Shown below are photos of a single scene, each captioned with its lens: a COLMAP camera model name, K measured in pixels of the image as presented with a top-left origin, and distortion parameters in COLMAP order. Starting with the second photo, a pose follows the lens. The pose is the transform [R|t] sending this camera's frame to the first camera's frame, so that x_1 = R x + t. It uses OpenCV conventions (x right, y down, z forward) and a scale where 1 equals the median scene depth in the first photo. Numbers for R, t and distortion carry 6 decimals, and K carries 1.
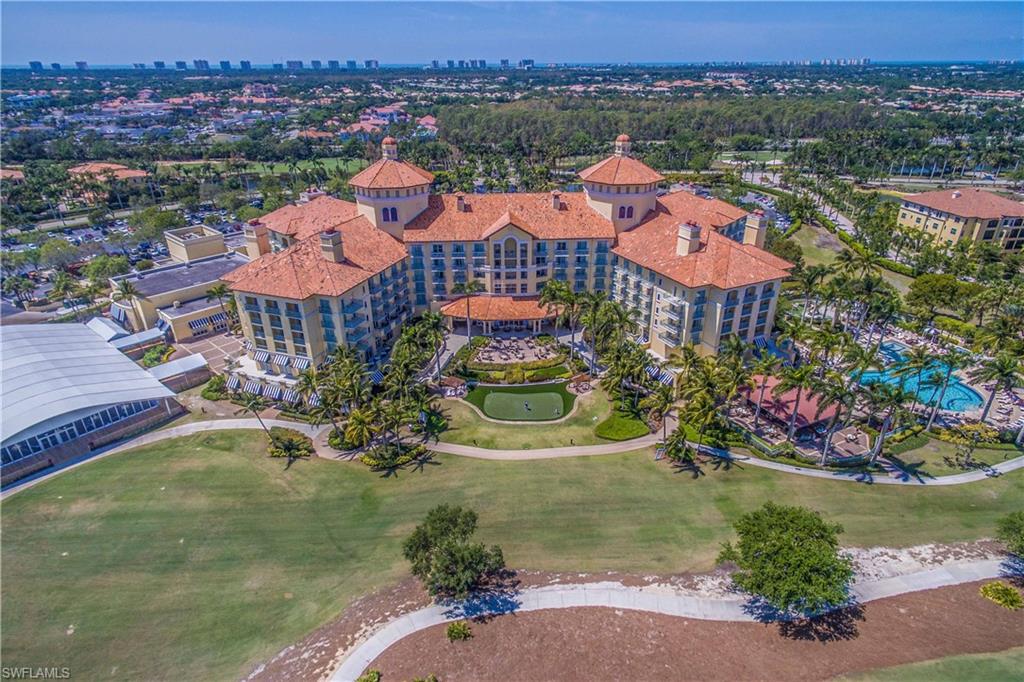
lens RADIAL K [[567.9, 0, 515.5], [0, 567.9, 345.5], [0, 0, 1]] dist [0.008825, -0.003538]
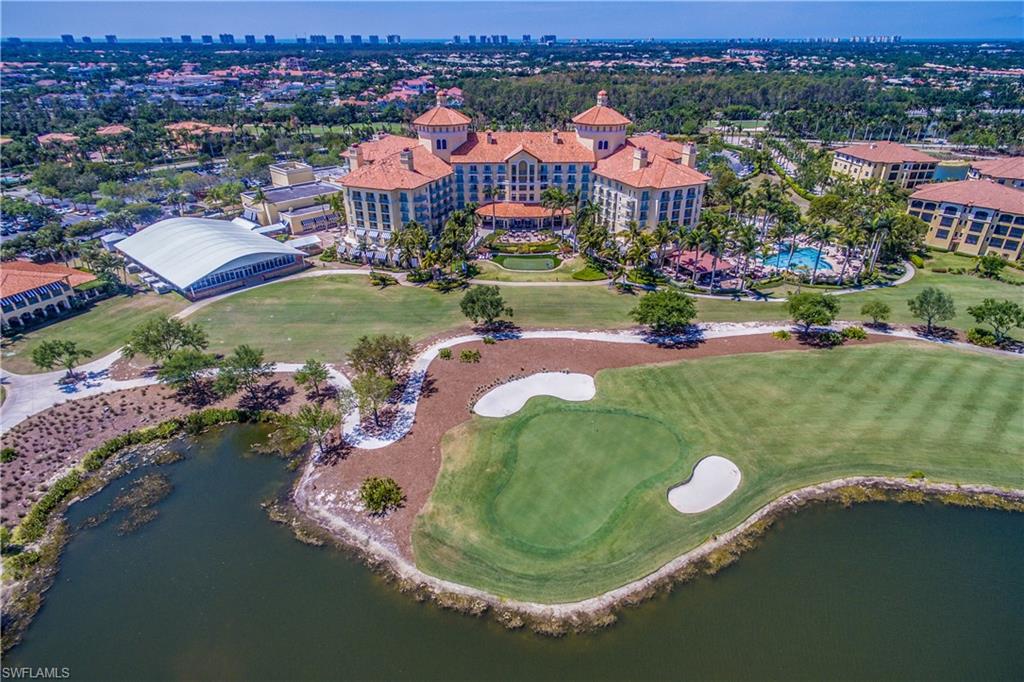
lens RADIAL K [[567.9, 0, 514.2], [0, 567.9, 351.1], [0, 0, 1]] dist [0.008825, -0.003538]
pose [[0.999318, 0.021378, -0.030114, 0.022571], [-0.020112, 0.998927, 0.041719, 0.234085], [0.030974, -0.041085, 0.998675, -0.475503]]
